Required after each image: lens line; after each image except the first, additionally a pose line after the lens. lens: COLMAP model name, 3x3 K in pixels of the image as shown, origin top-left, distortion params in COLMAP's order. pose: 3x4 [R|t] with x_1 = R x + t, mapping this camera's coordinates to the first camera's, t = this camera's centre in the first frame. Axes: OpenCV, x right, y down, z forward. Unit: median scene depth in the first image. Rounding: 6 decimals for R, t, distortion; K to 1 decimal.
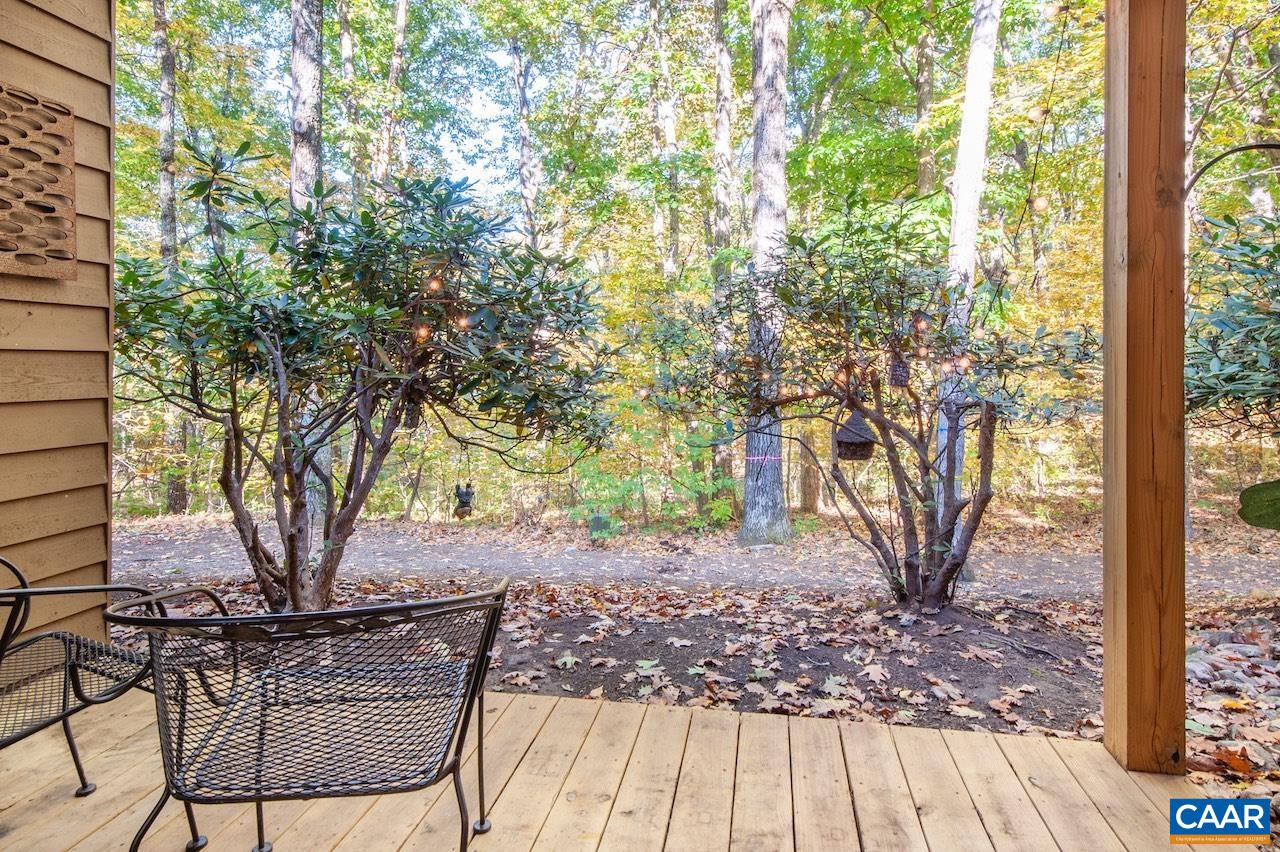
lens RADIAL K [[653.2, 0, 676.9], [0, 653.2, 369.8], [0, 0, 1]] dist [0.022876, -0.010558]
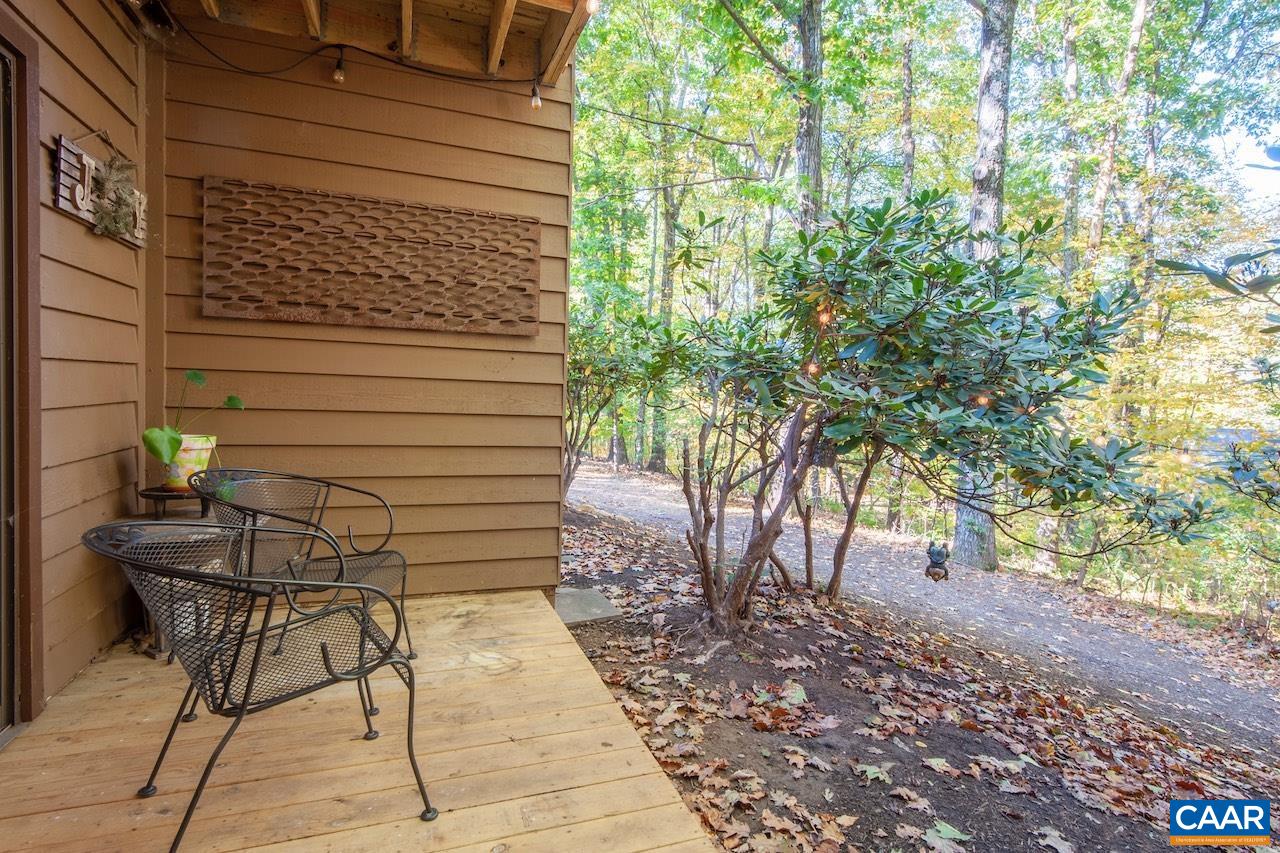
lens RADIAL K [[653.2, 0, 658.7], [0, 653.2, 424.9], [0, 0, 1]] dist [0.022876, -0.010558]
pose [[0.511084, 0.054744, -0.857786, 0.403226], [-0.042963, 0.998349, 0.038117, -0.001562], [0.858456, 0.017372, 0.512592, 0.385527]]
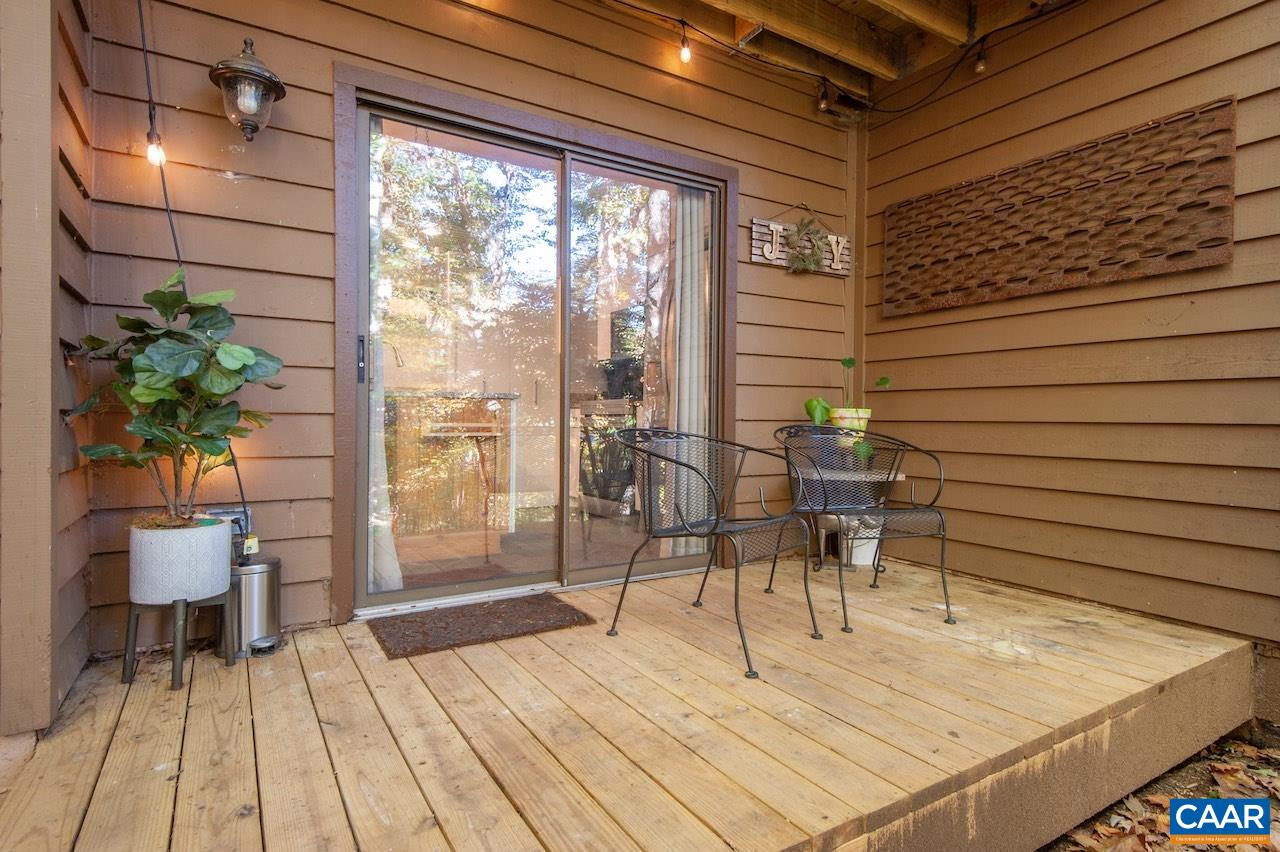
lens RADIAL K [[653.2, 0, 619.4], [0, 653.2, 421.5], [0, 0, 1]] dist [0.022876, -0.010558]
pose [[-0.753778, -0.006043, -0.657102, 0.385208], [-0.019023, 0.999739, 0.012628, 0.094179], [0.656854, 0.022019, -0.753696, 0.921712]]
